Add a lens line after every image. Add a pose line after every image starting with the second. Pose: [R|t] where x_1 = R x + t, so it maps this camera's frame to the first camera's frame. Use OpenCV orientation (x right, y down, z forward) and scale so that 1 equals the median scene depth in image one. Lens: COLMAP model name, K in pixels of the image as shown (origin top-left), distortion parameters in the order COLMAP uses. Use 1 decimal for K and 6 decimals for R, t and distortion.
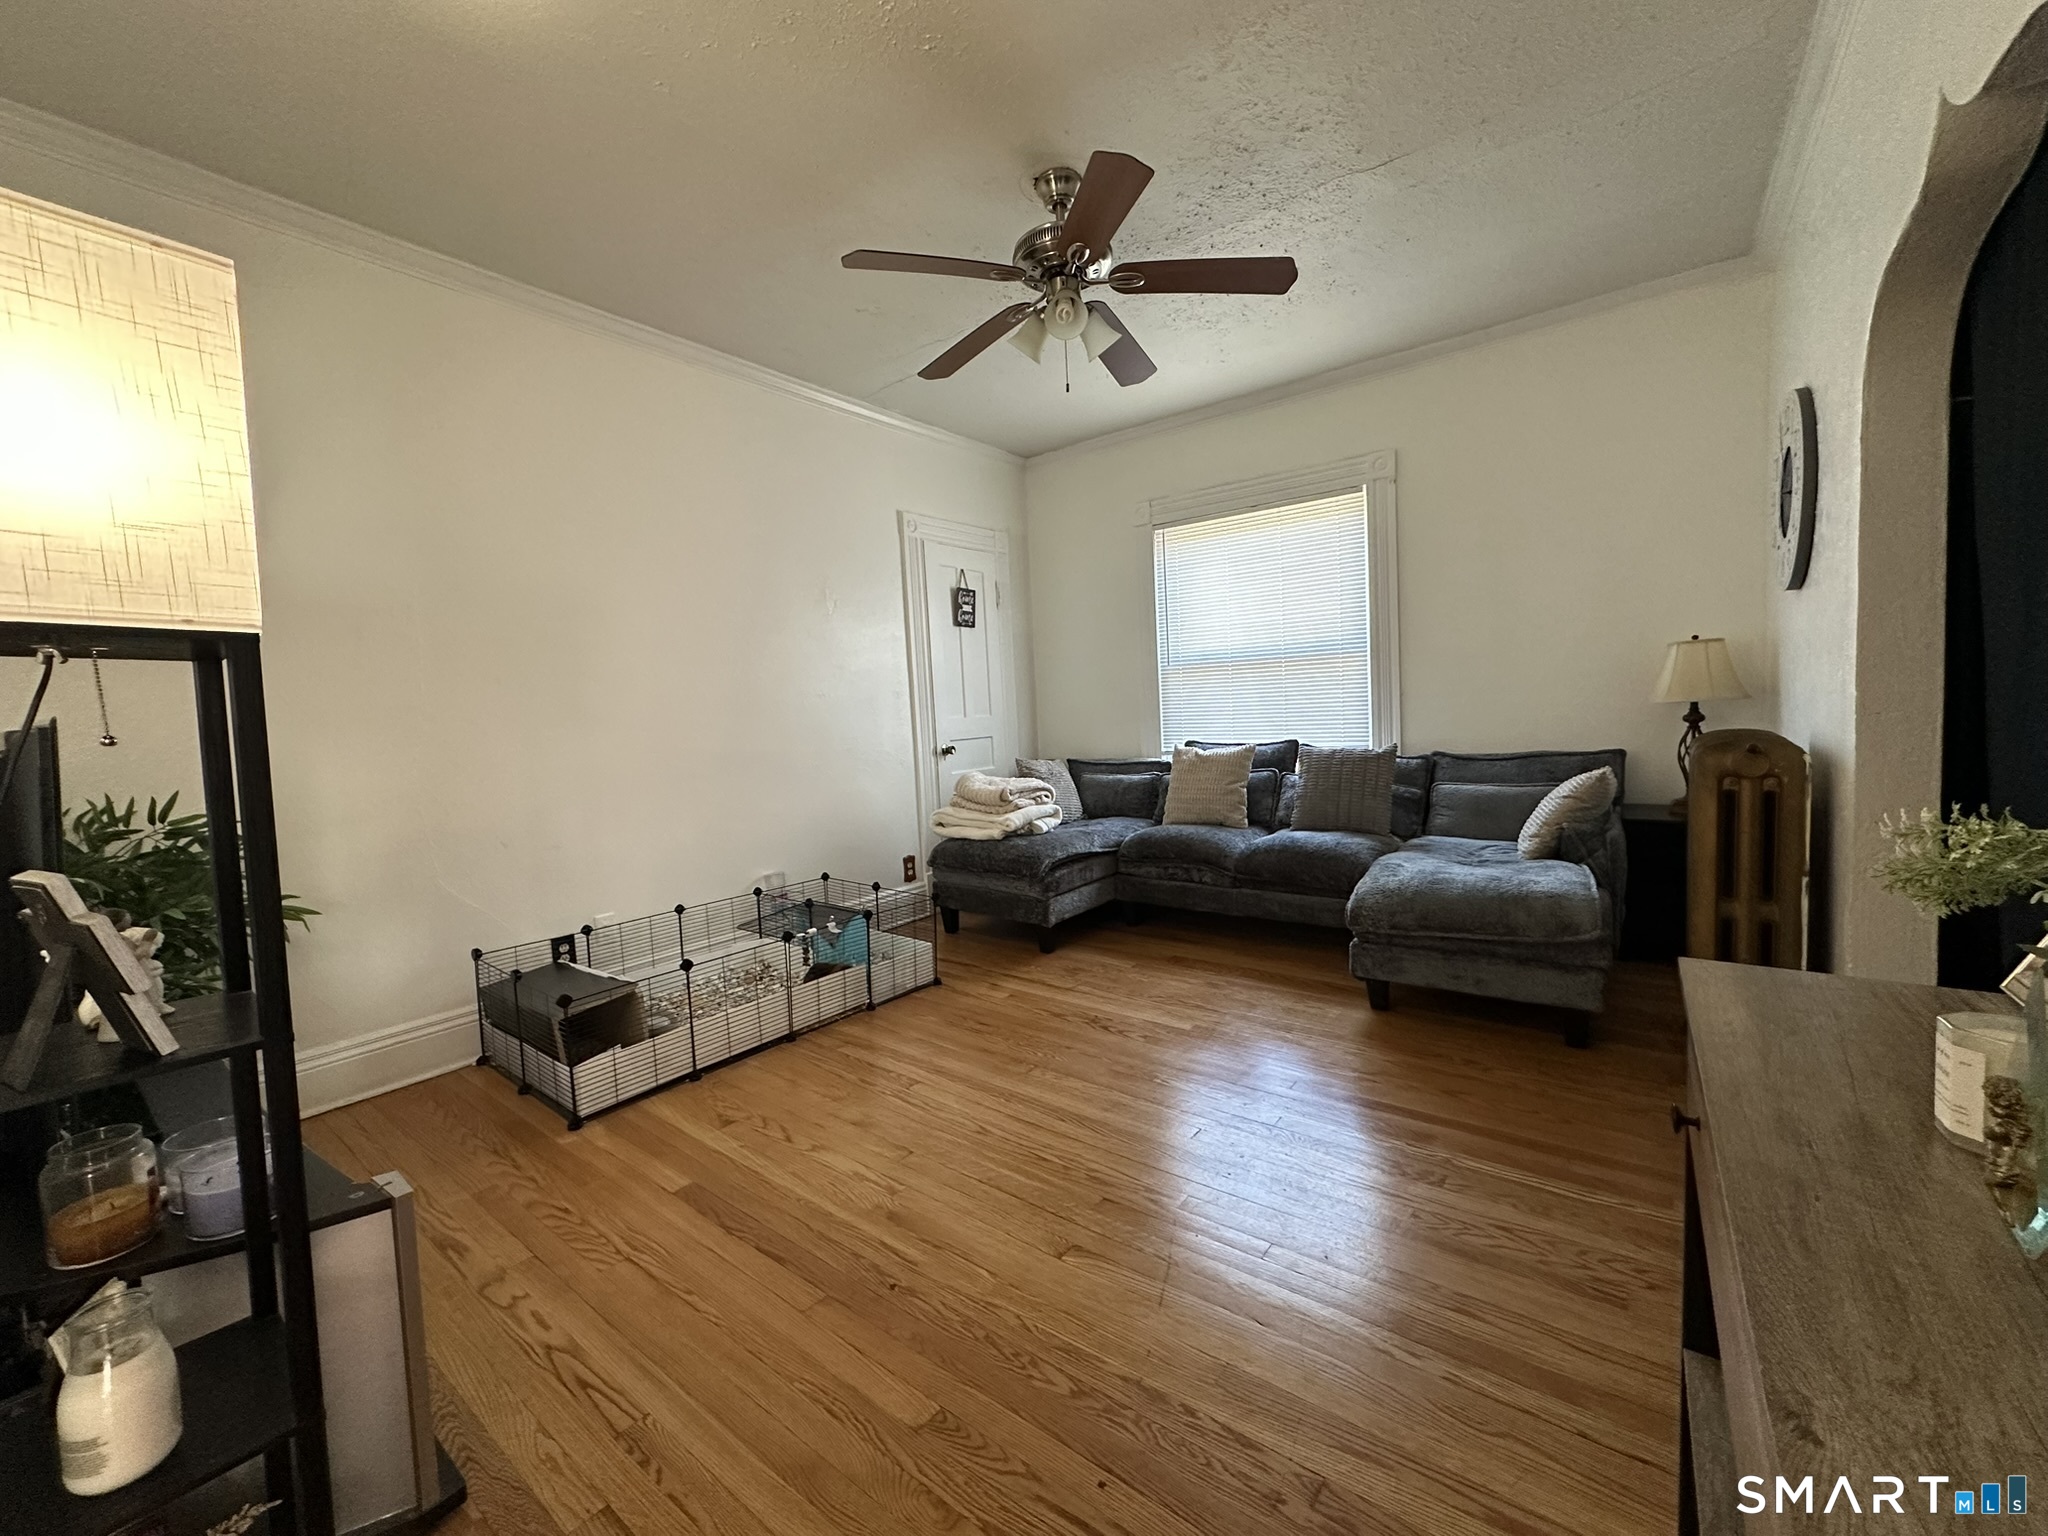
lens RADIAL K [[816.4, 0, 1024.0], [0, 816.4, 768.0], [0, 0, 1]] dist [0.000841, -0.000030]
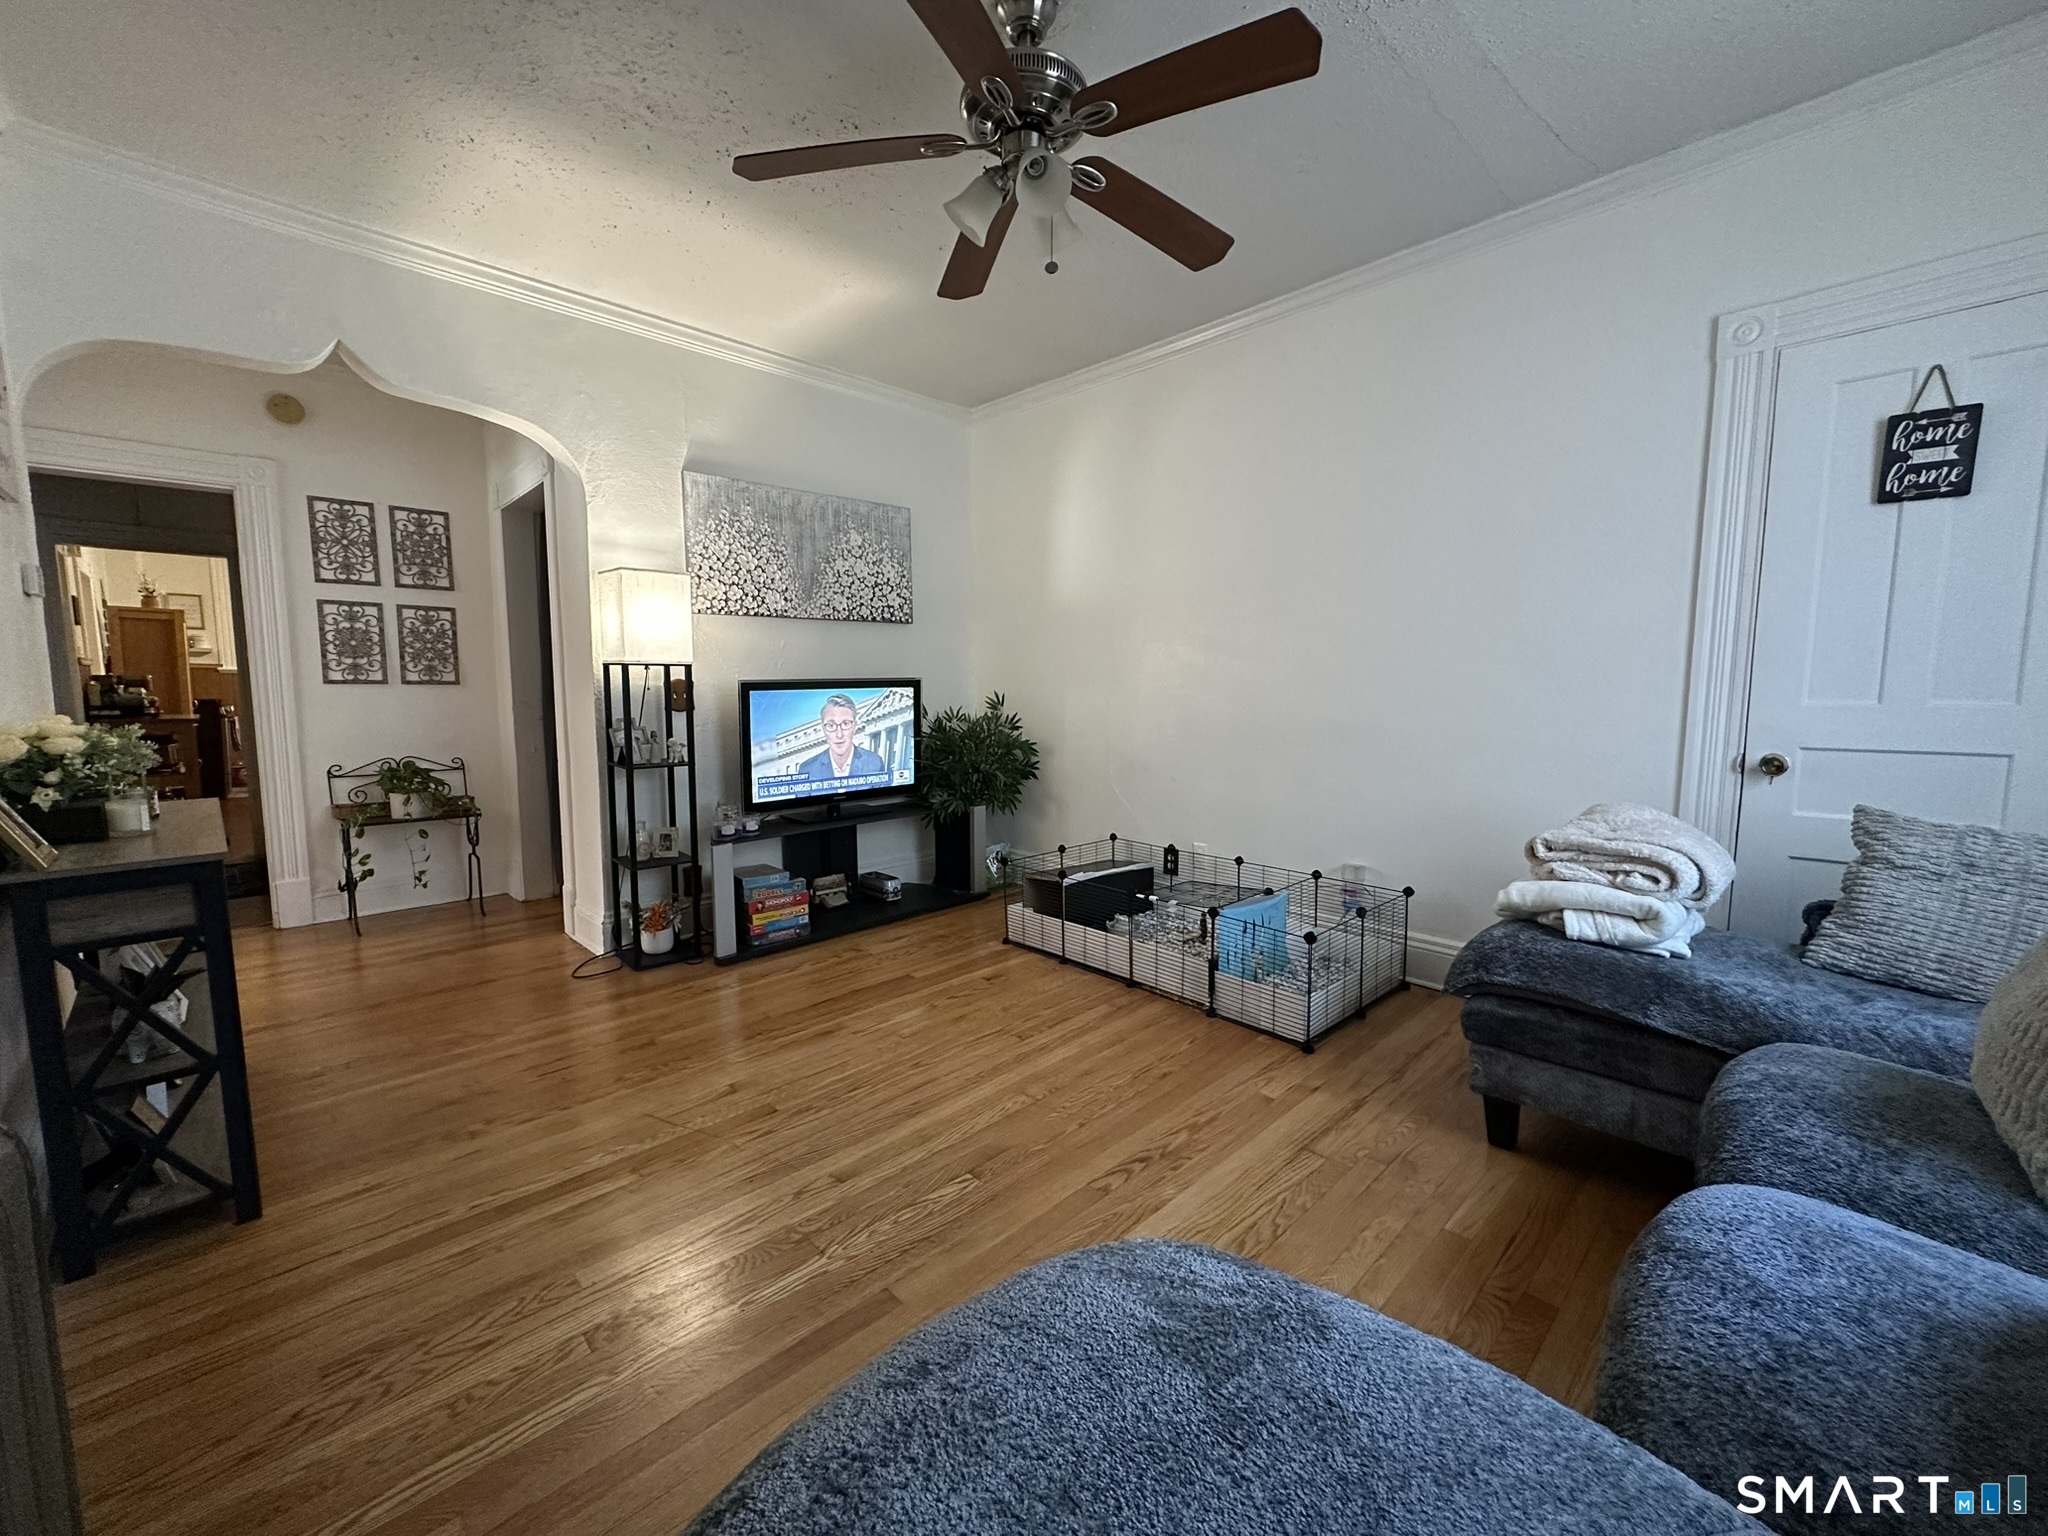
lens RADIAL K [[816.4, 0, 1024.0], [0, 816.4, 768.0], [0, 0, 1]] dist [0.000841, -0.000030]
pose [[-0.144888, 0.143892, -0.978929, 0.878788], [-0.062182, 0.986089, 0.154148, -0.129375], [0.987492, 0.083206, -0.133925, 1.139400]]
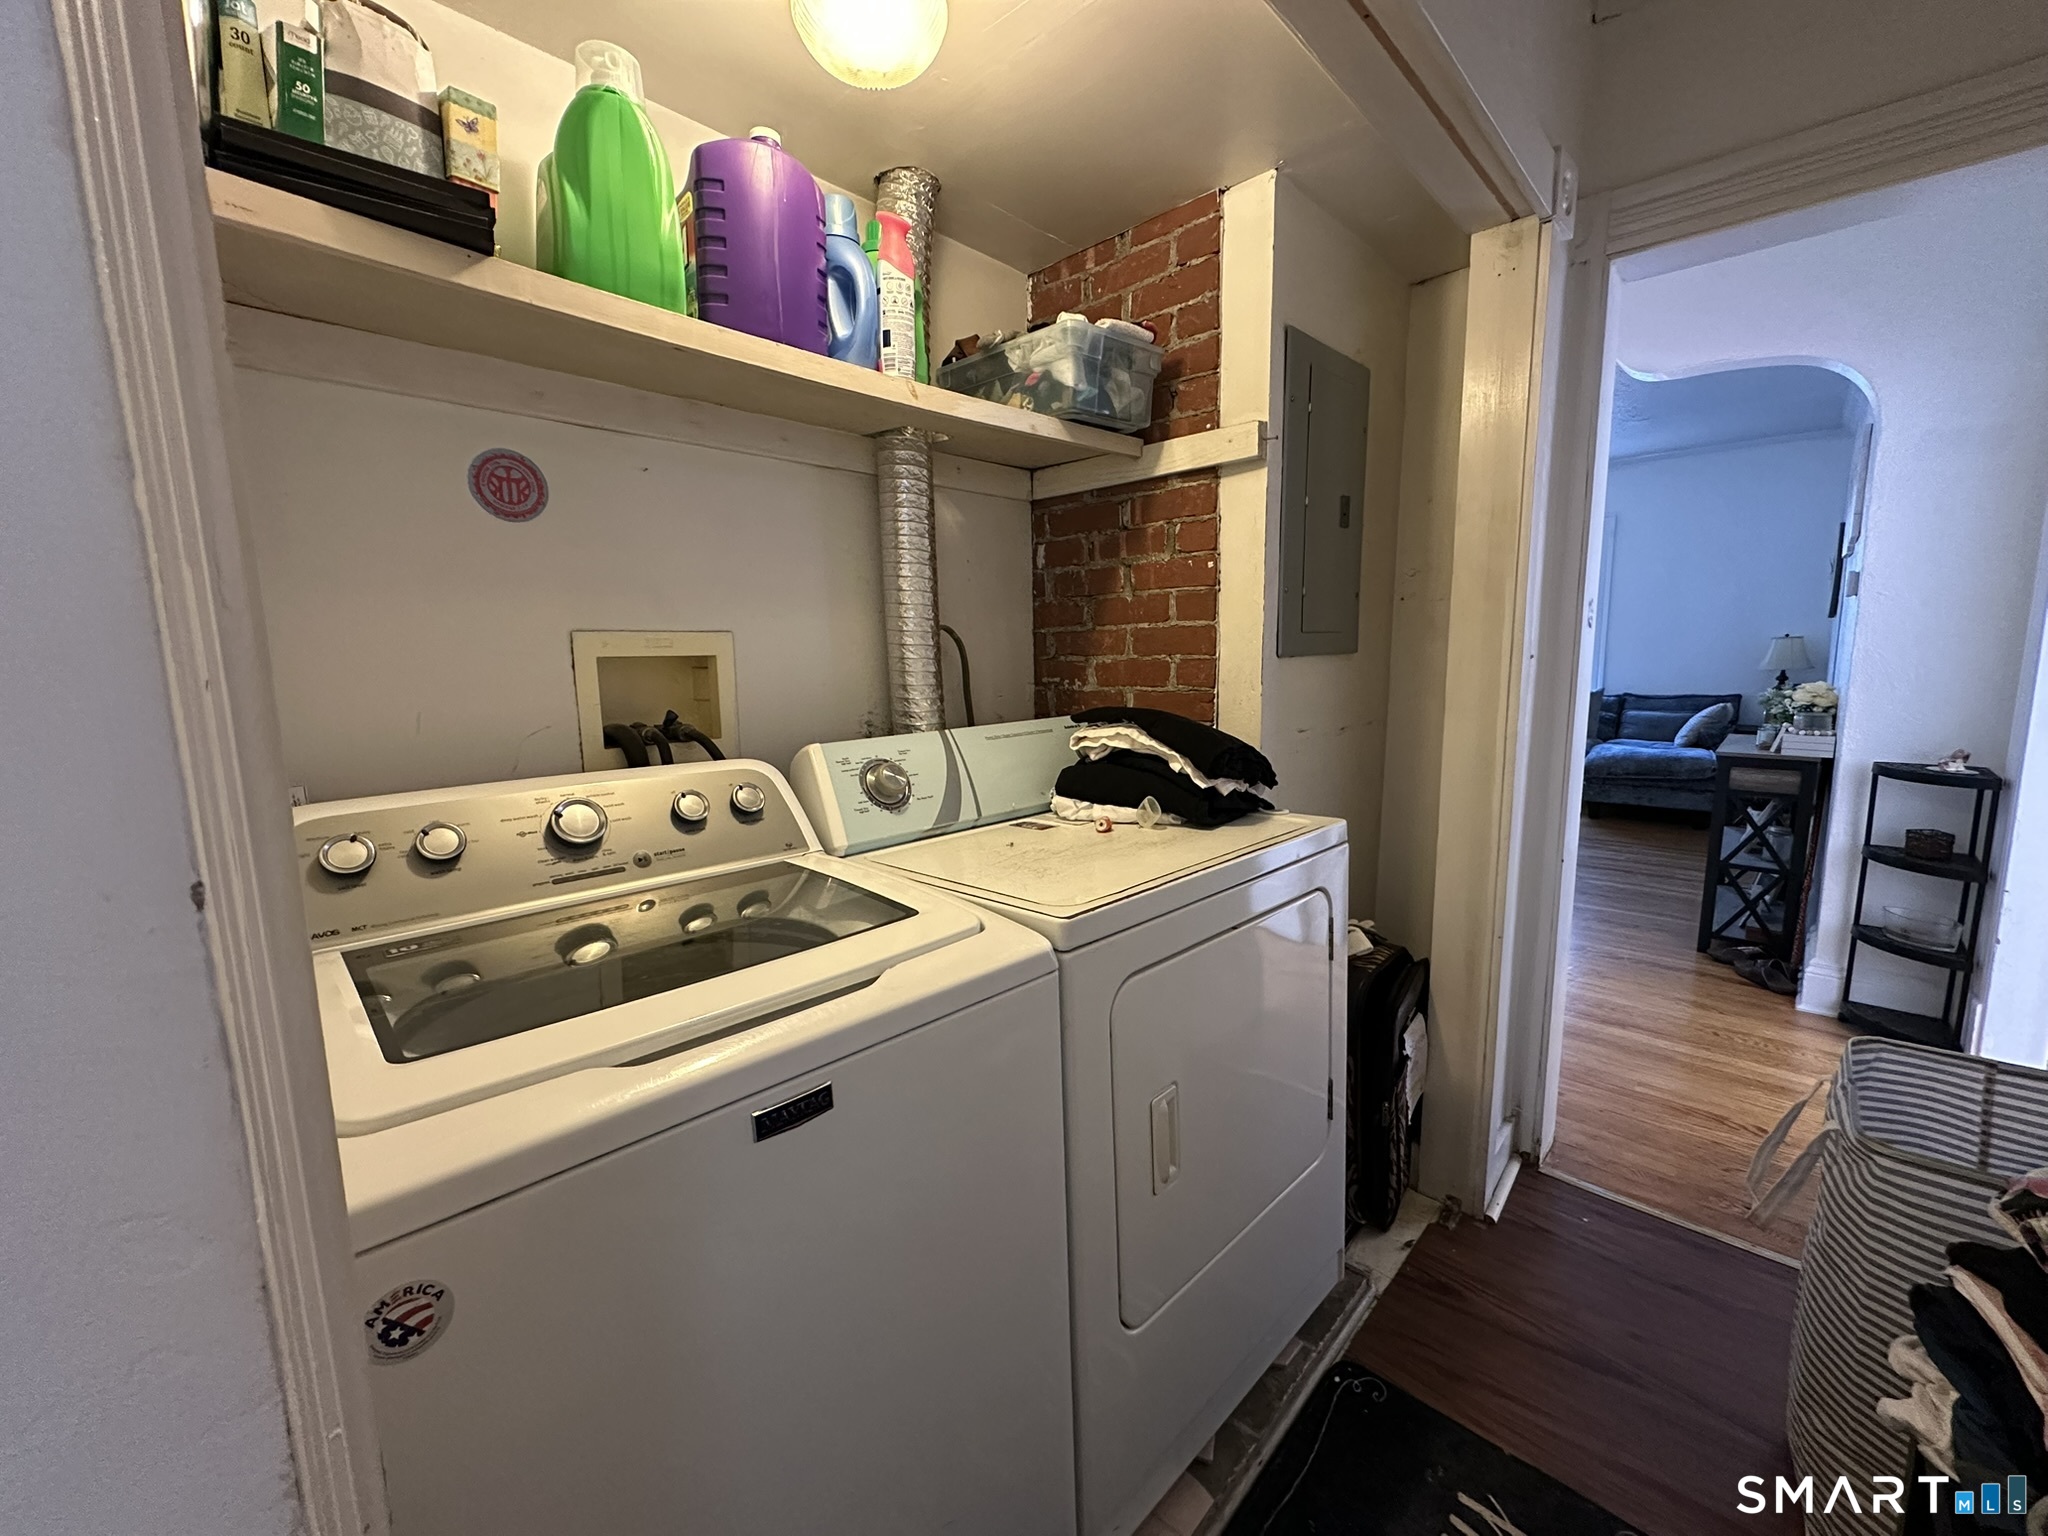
lens RADIAL K [[816.4, 0, 1024.0], [0, 816.4, 768.0], [0, 0, 1]] dist [0.000841, -0.000030]
pose [[0.993455, 0.042617, -0.105972, -0.440984], [-0.034417, 0.996356, 0.078045, 0.036394], [0.108912, -0.073887, 0.991302, -0.669521]]
